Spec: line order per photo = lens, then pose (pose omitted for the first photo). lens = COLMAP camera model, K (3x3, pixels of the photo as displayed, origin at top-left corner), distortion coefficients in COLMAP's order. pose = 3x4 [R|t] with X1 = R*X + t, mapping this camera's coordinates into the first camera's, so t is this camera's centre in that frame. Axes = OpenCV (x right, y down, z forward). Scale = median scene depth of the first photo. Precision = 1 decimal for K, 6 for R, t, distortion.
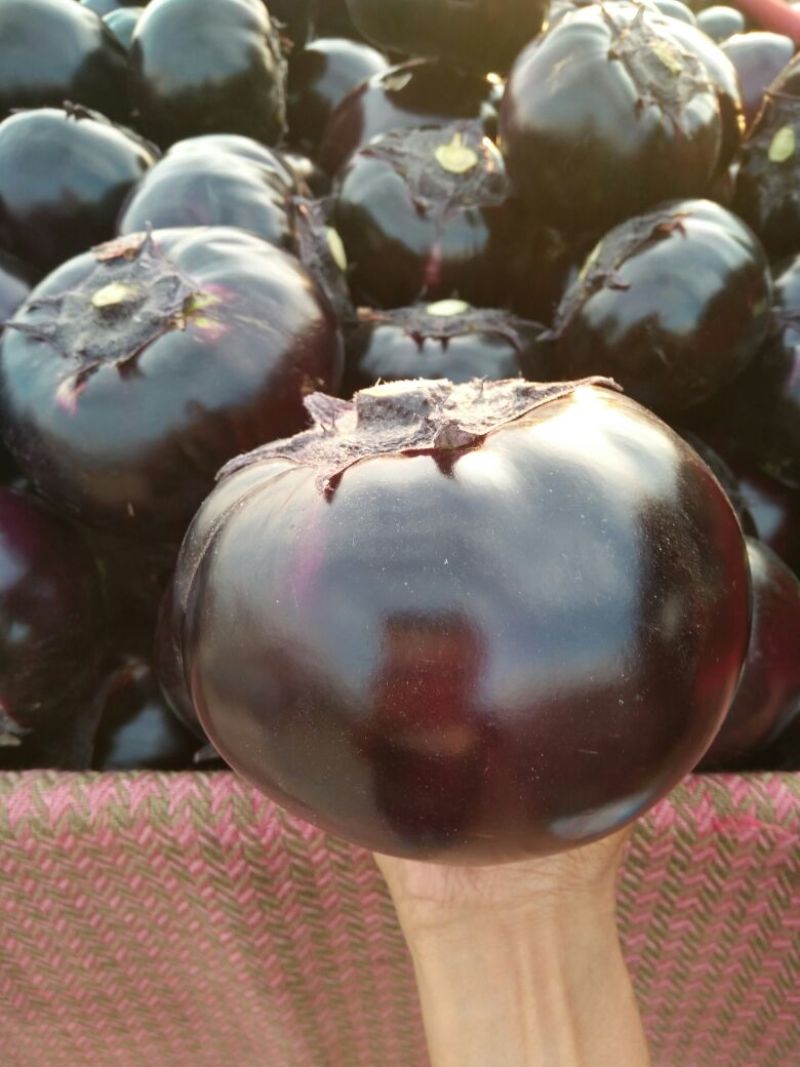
lens RADIAL K [[910.5, 0, 400.0], [0, 910.5, 533.5], [0, 0, 1]] dist [0.113560, -0.221896]
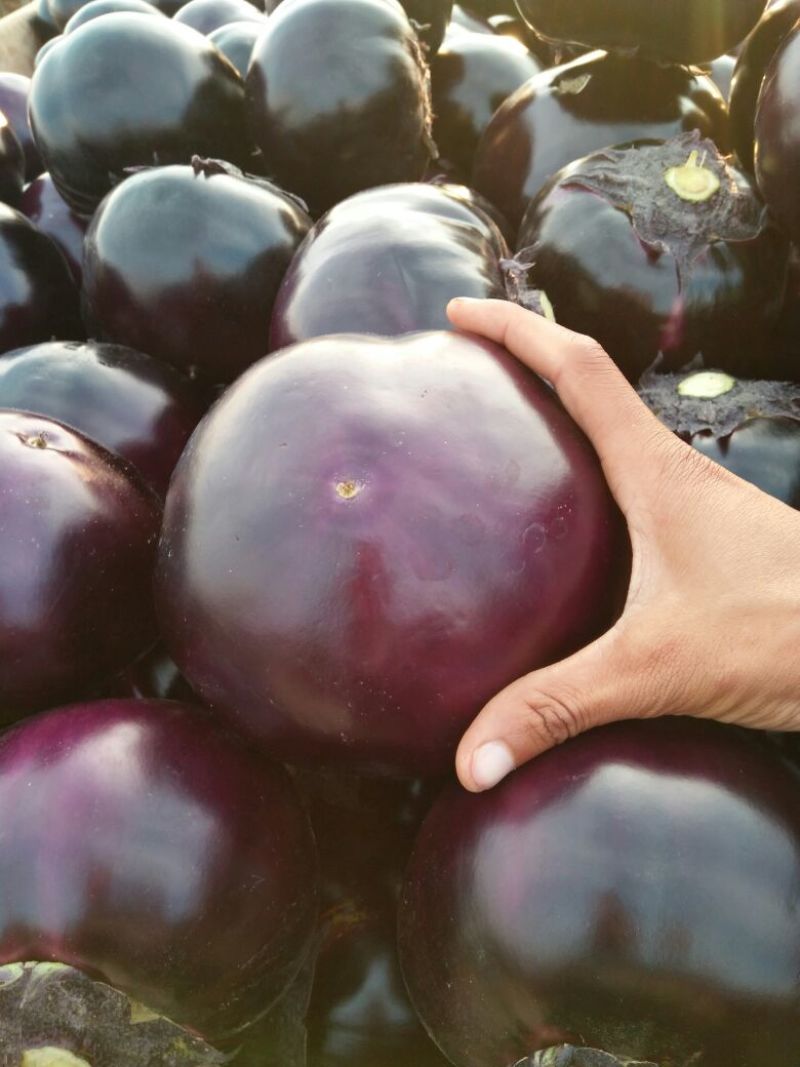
lens RADIAL K [[910.5, 0, 400.0], [0, 910.5, 533.5], [0, 0, 1]] dist [0.113560, -0.221896]
pose [[0.995407, -0.058967, -0.075413, -0.141717], [0.060356, 0.998044, 0.016271, -0.143418], [0.074306, -0.020747, 0.997020, 0.211020]]
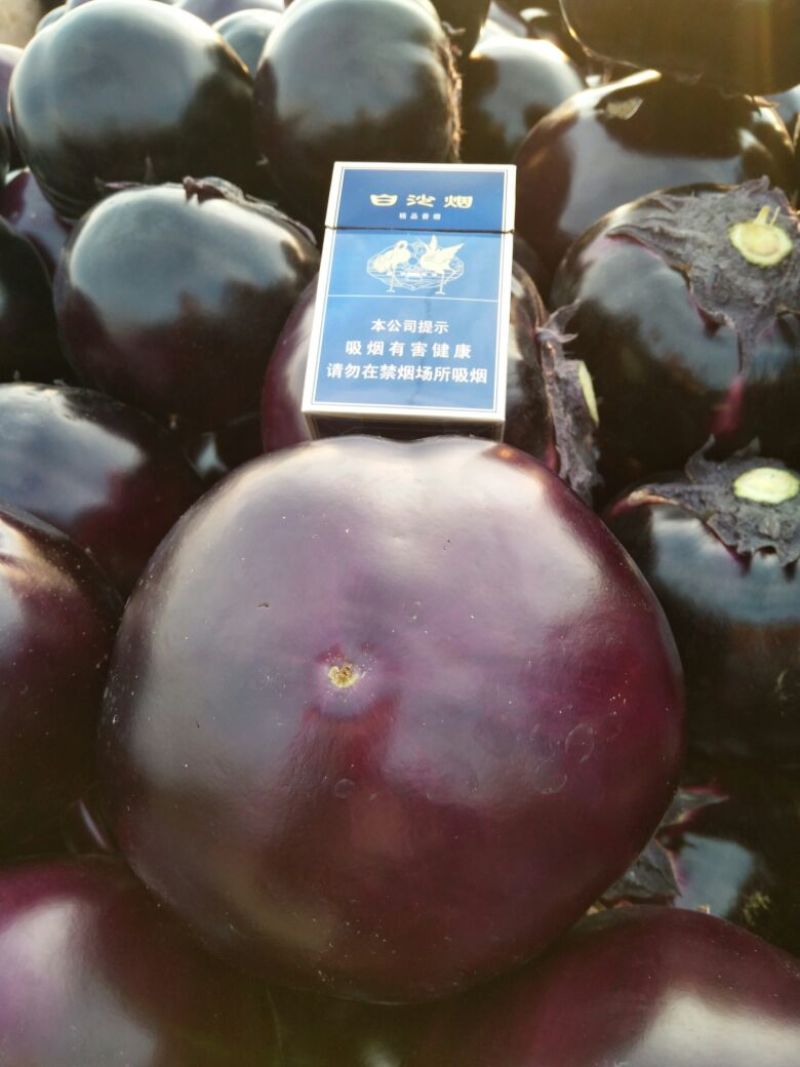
lens RADIAL K [[910.5, 0, 400.0], [0, 910.5, 533.5], [0, 0, 1]] dist [0.113560, -0.221896]
pose [[0.997602, -0.001994, -0.069186, -0.154016], [0.004649, 0.999258, 0.038234, -0.225448], [0.069058, -0.038464, 0.996871, 0.313278]]
